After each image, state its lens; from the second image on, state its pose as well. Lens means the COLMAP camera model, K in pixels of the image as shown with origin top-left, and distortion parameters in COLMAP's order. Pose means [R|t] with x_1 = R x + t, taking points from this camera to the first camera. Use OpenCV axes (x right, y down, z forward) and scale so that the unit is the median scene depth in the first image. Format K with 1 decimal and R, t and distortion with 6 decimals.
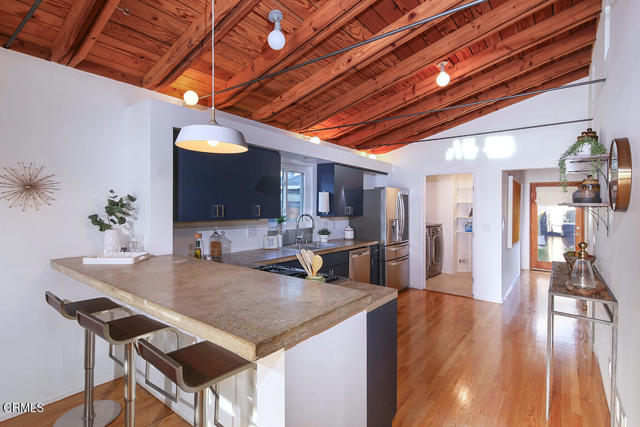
lens RADIAL K [[311.6, 0, 319.4], [0, 311.6, 204.6], [0, 0, 1]] dist [0.010419, -0.004525]
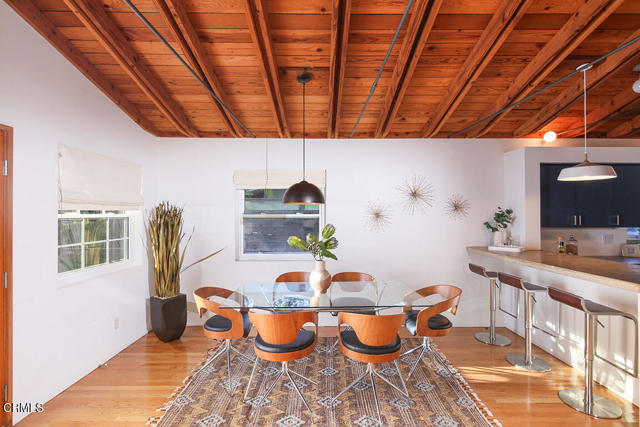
lens RADIAL K [[311.6, 0, 321.0], [0, 311.6, 212.2], [0, 0, 1]] dist [0.010419, -0.004525]
pose [[0.616004, -0.019544, -0.787500, 0.025096], [0.014257, 0.999805, -0.013660, -0.005578], [0.787614, -0.002812, 0.616163, -0.378456]]
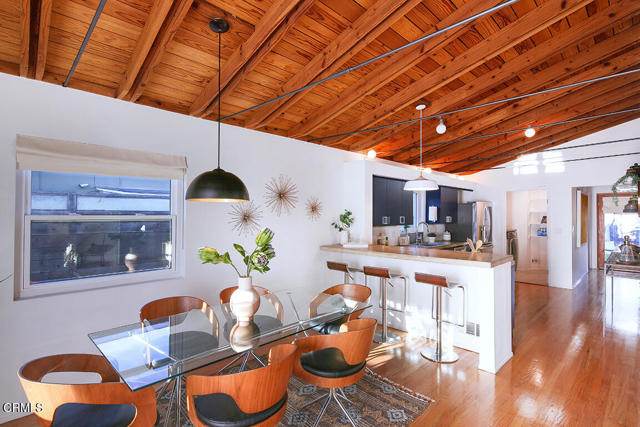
lens RADIAL K [[311.6, 0, 322.1], [0, 311.6, 213.1], [0, 0, 1]] dist [0.010419, -0.004525]
pose [[0.990954, -0.013002, -0.133572, -0.281080], [0.012540, 0.999912, -0.004301, -0.009369], [0.133616, 0.002587, 0.991030, -0.445047]]
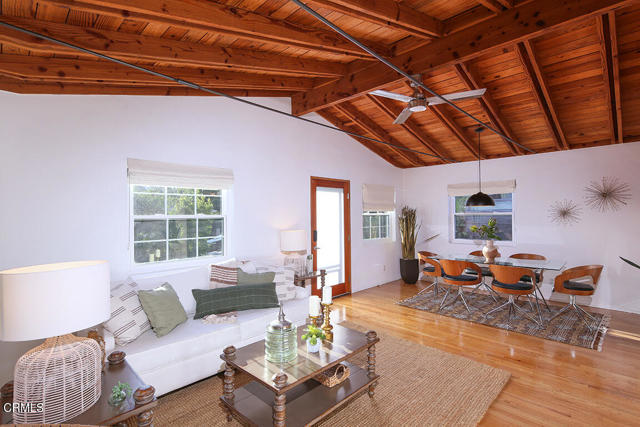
lens RADIAL K [[311.6, 0, 318.8], [0, 311.6, 211.4], [0, 0, 1]] dist [0.010419, -0.004525]
pose [[-0.113940, -0.019876, -0.993289, 0.610450], [0.015306, 0.999646, -0.021759, 0.000715], [0.993370, -0.017683, -0.113596, -0.436580]]
